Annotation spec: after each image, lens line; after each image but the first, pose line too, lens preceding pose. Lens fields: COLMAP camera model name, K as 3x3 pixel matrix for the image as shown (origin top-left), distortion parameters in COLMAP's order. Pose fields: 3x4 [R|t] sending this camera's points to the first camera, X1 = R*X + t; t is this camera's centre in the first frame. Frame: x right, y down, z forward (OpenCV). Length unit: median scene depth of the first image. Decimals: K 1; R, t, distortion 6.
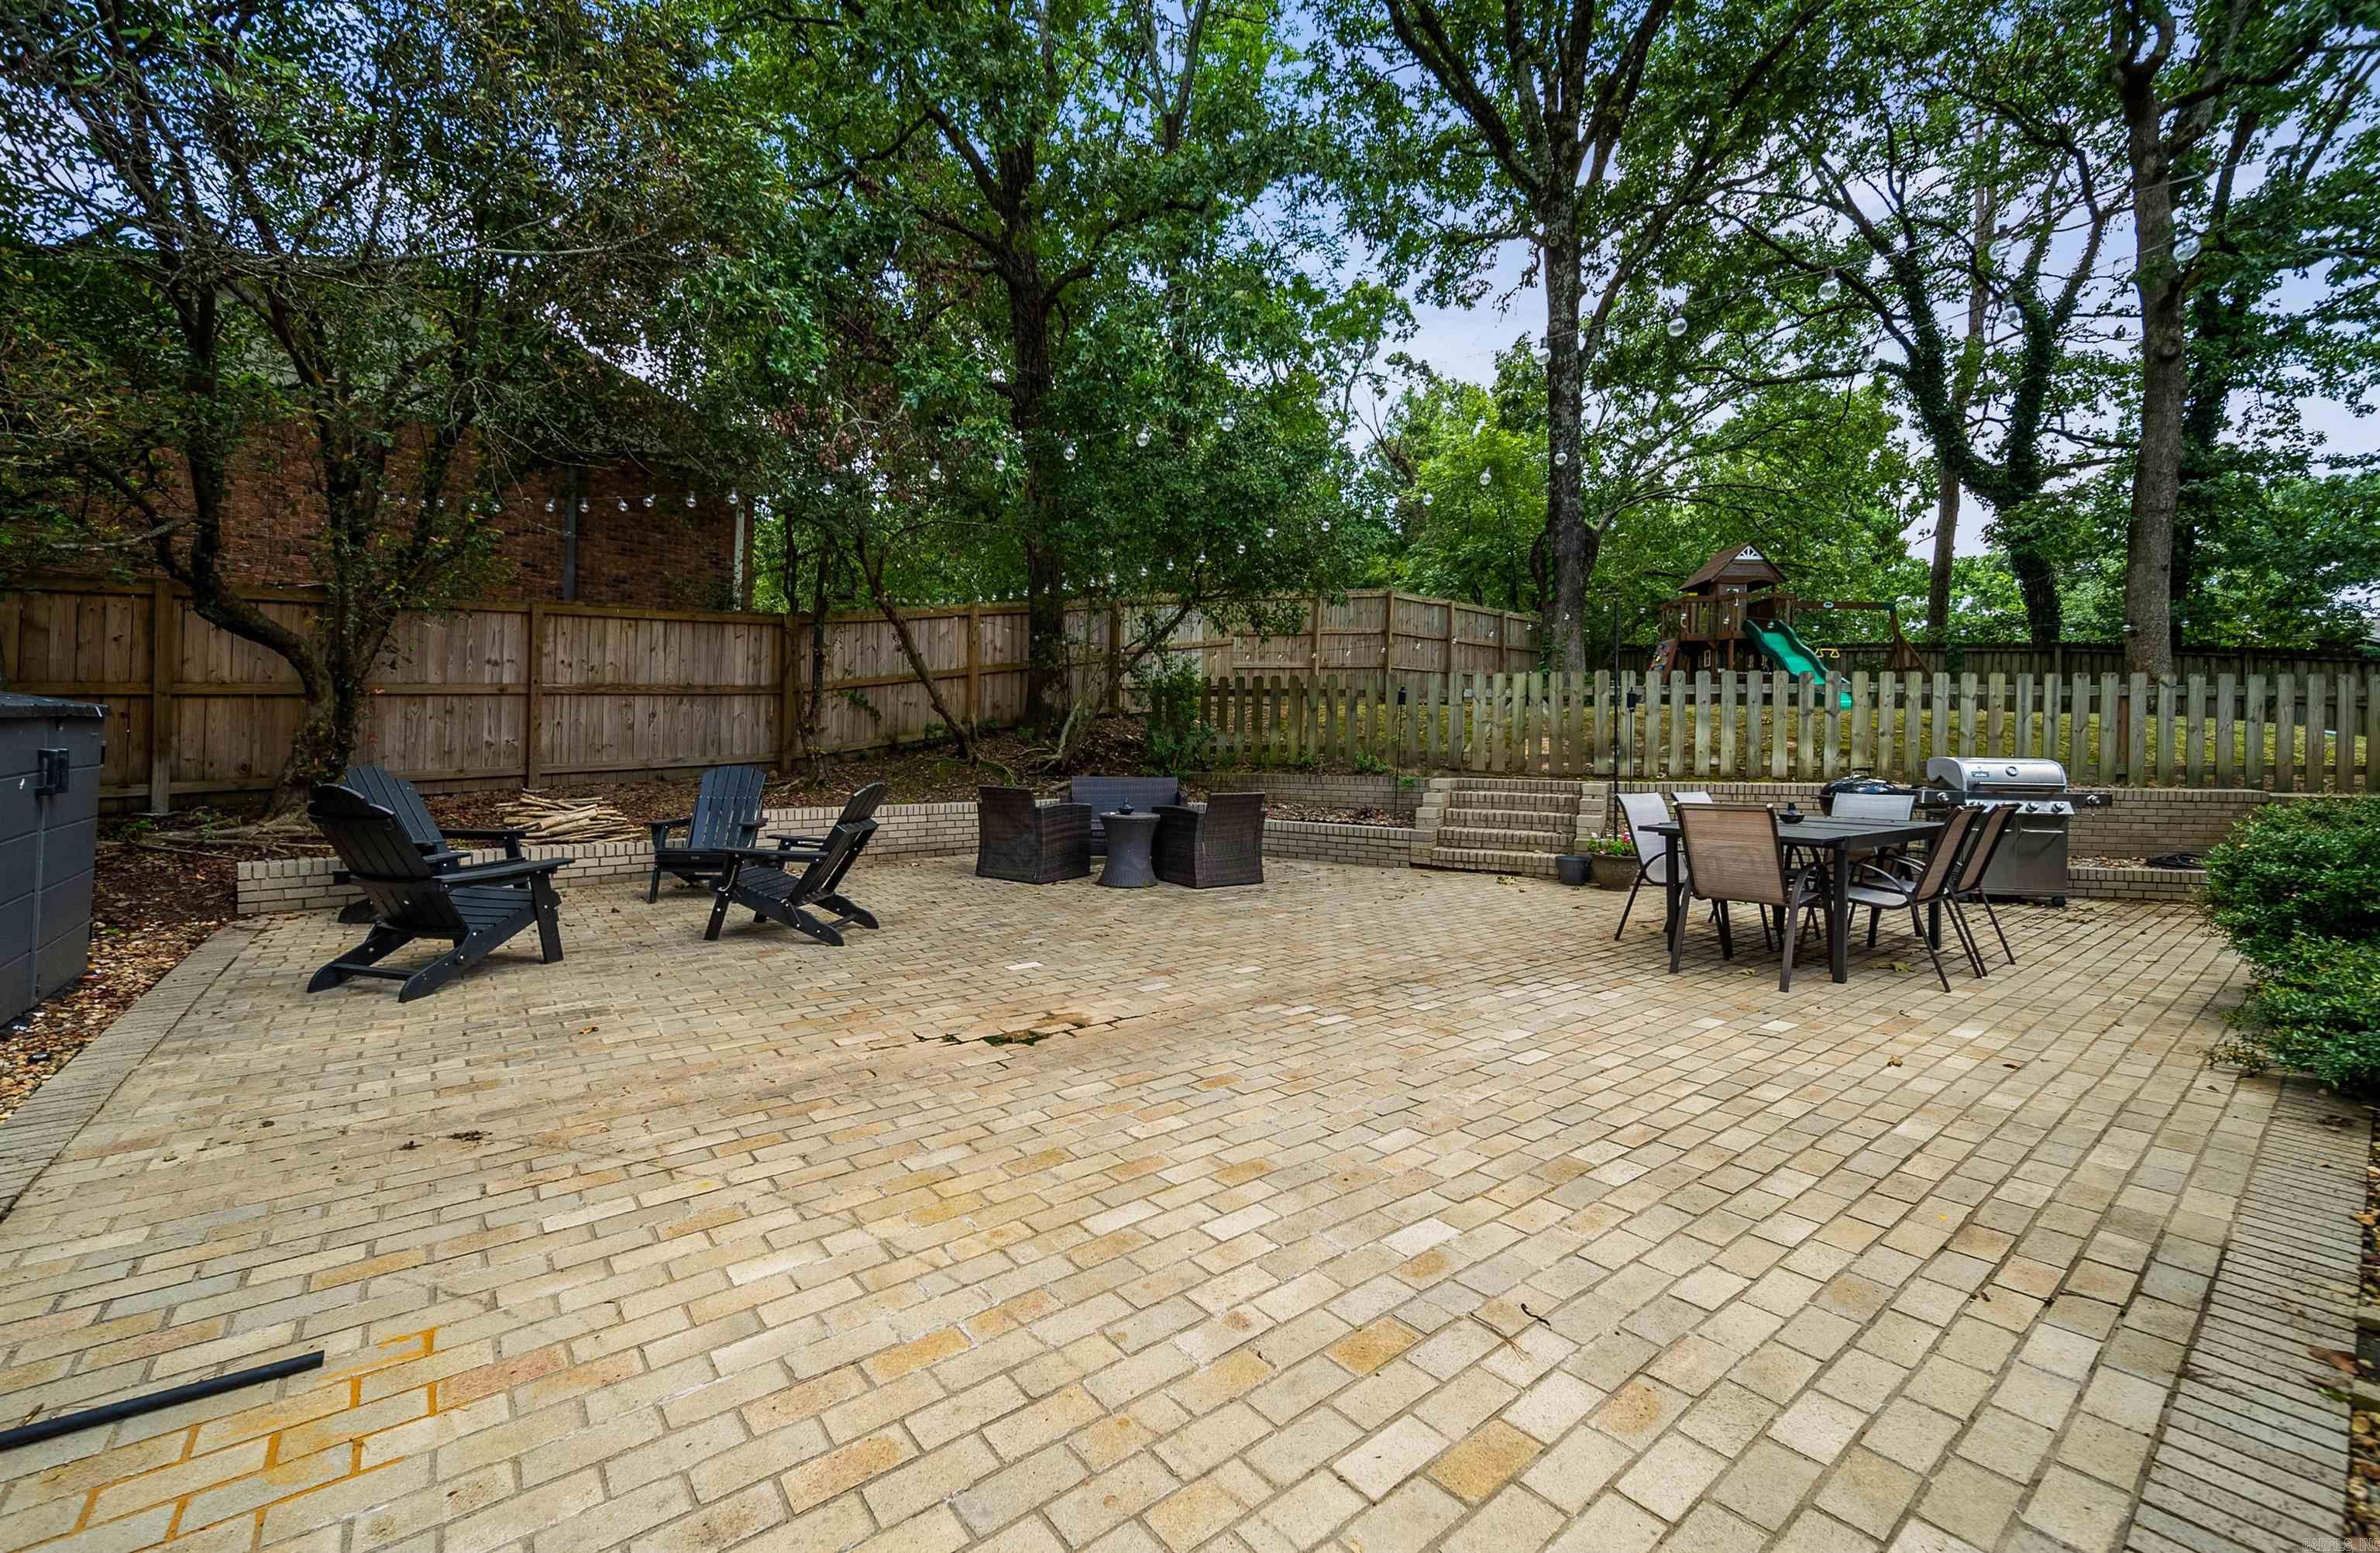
lens RADIAL K [[937.6, 0, 1174.7], [0, 937.6, 743.0], [0, 0, 1]] dist [-0.000149, 0.000033]
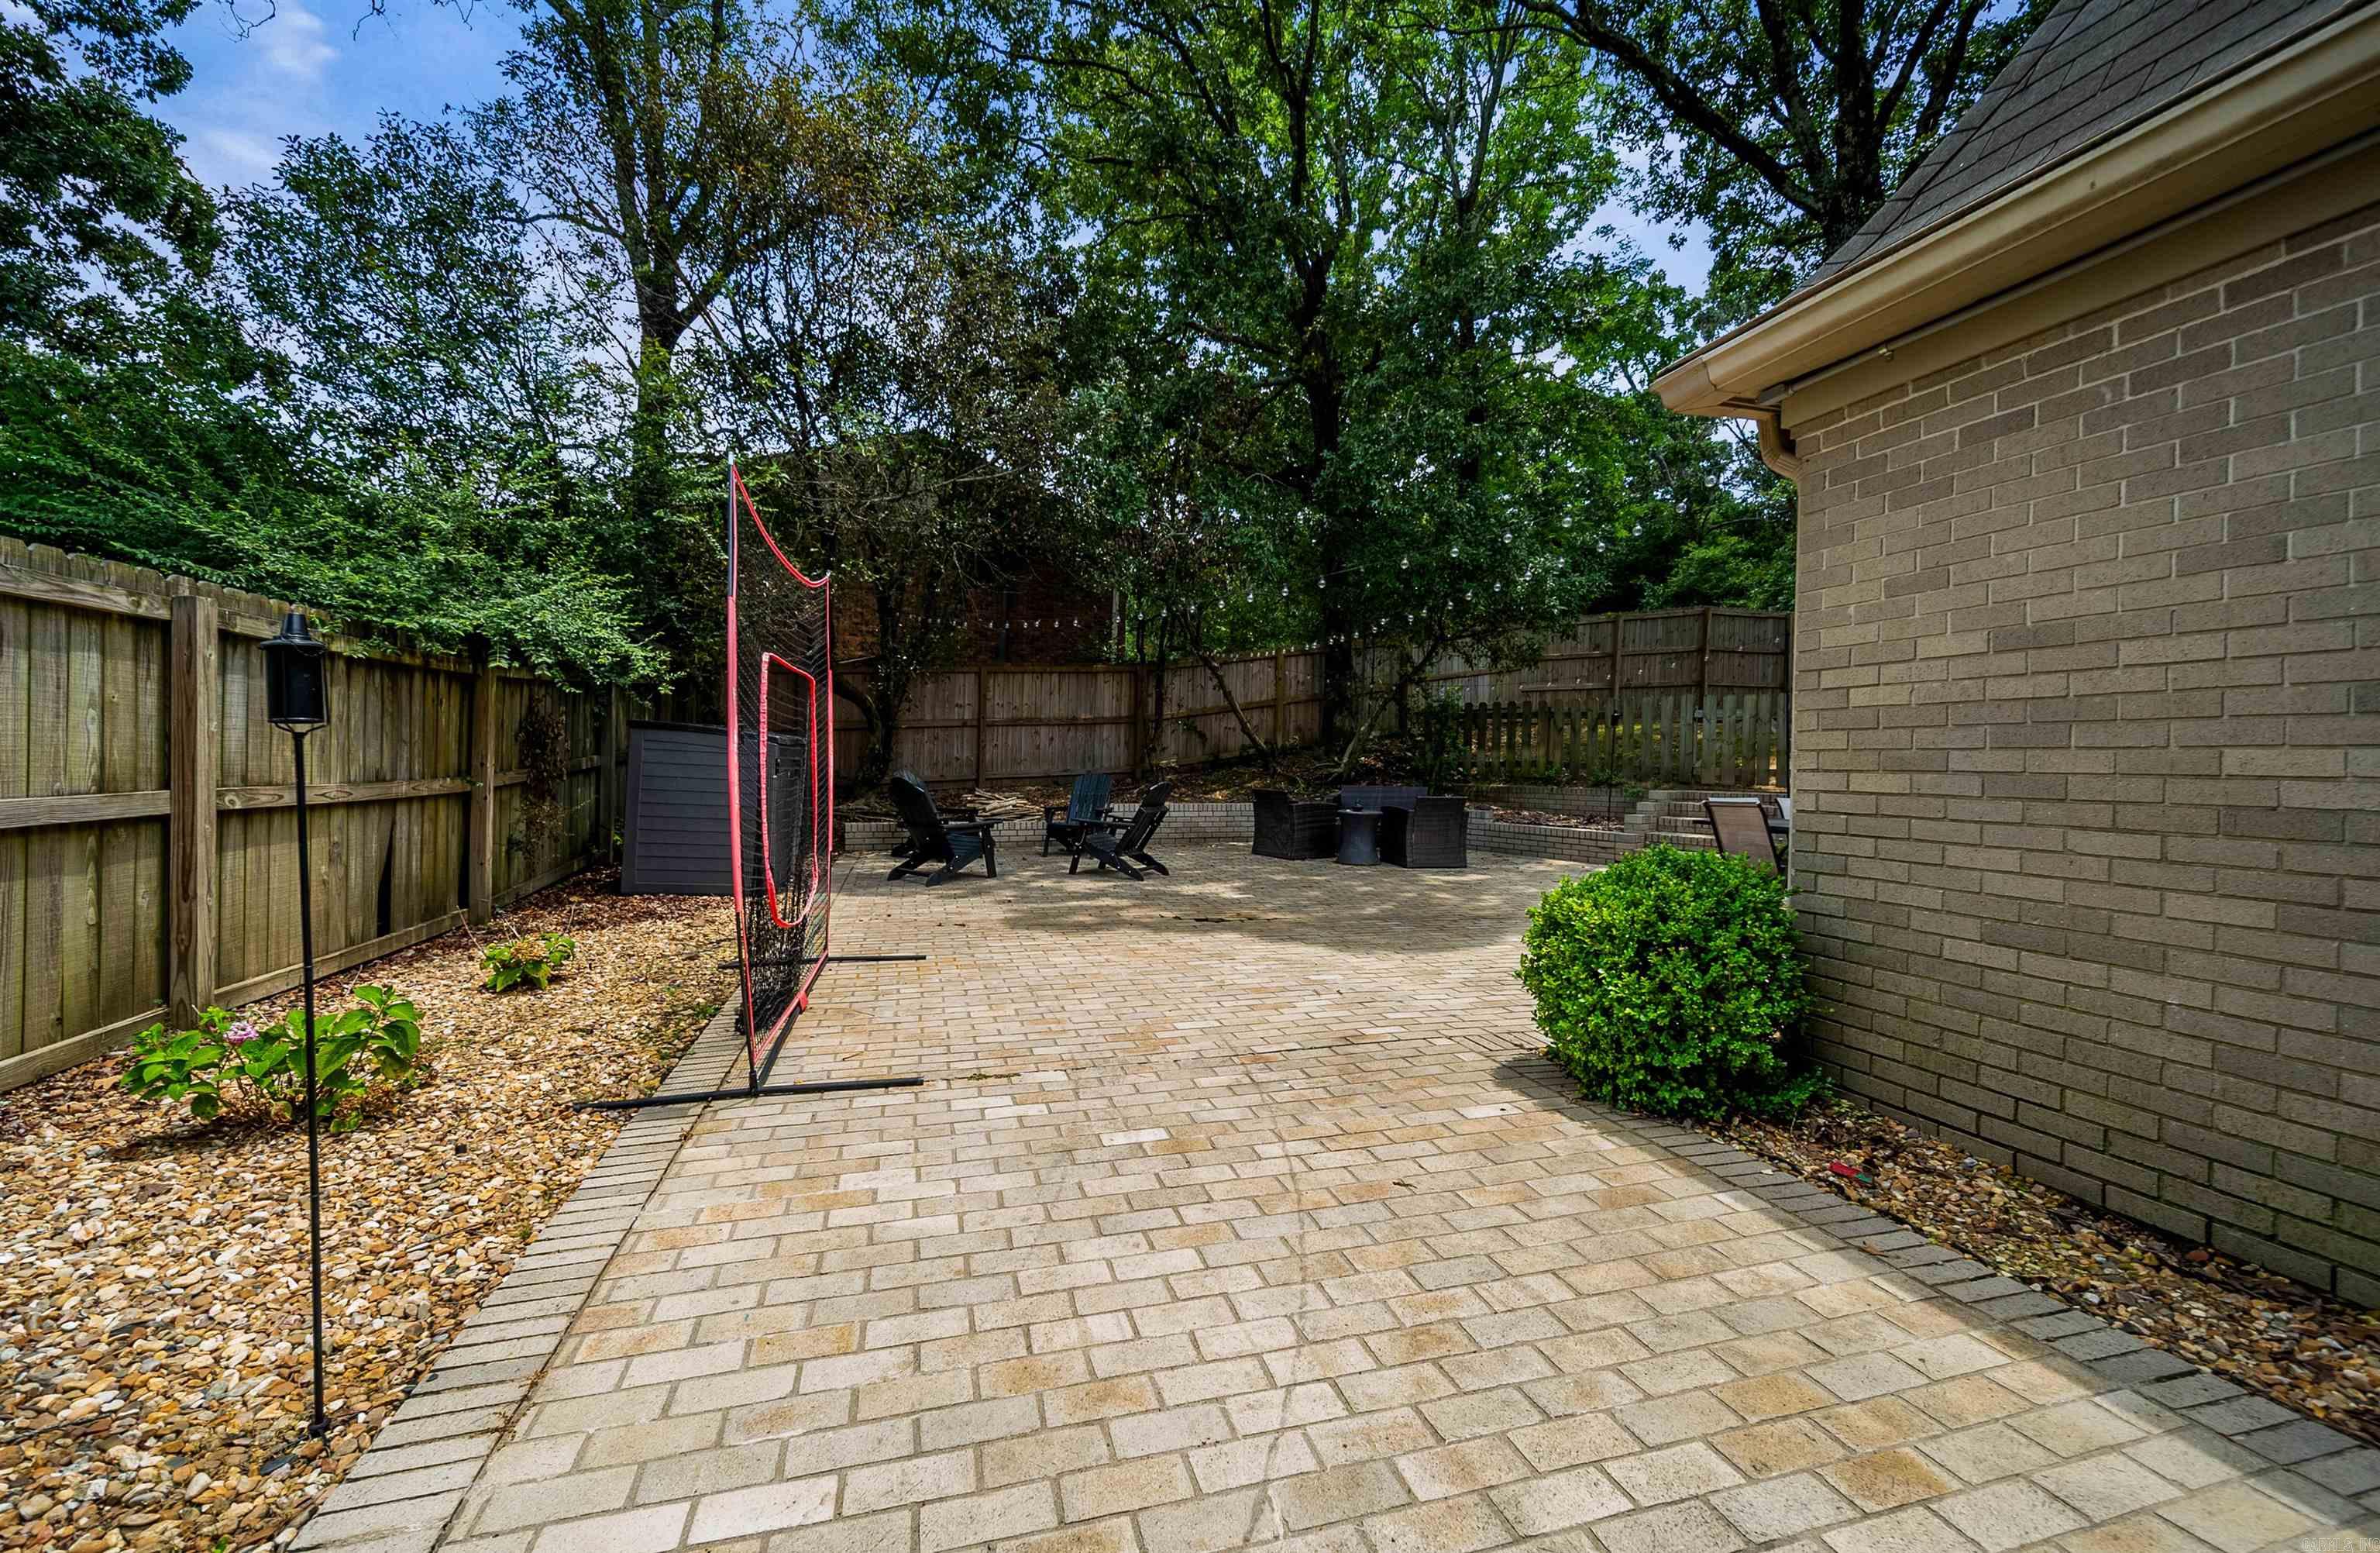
lens RADIAL K [[937.6, 0, 1183.3], [0, 937.6, 768.0], [0, 0, 1]] dist [-0.000149, 0.000033]
pose [[0.926273, 0.005365, -0.376814, 0.177422], [-0.003066, 0.999973, 0.006700, 0.004765], [0.376840, -0.005051, 0.926265, -0.263936]]
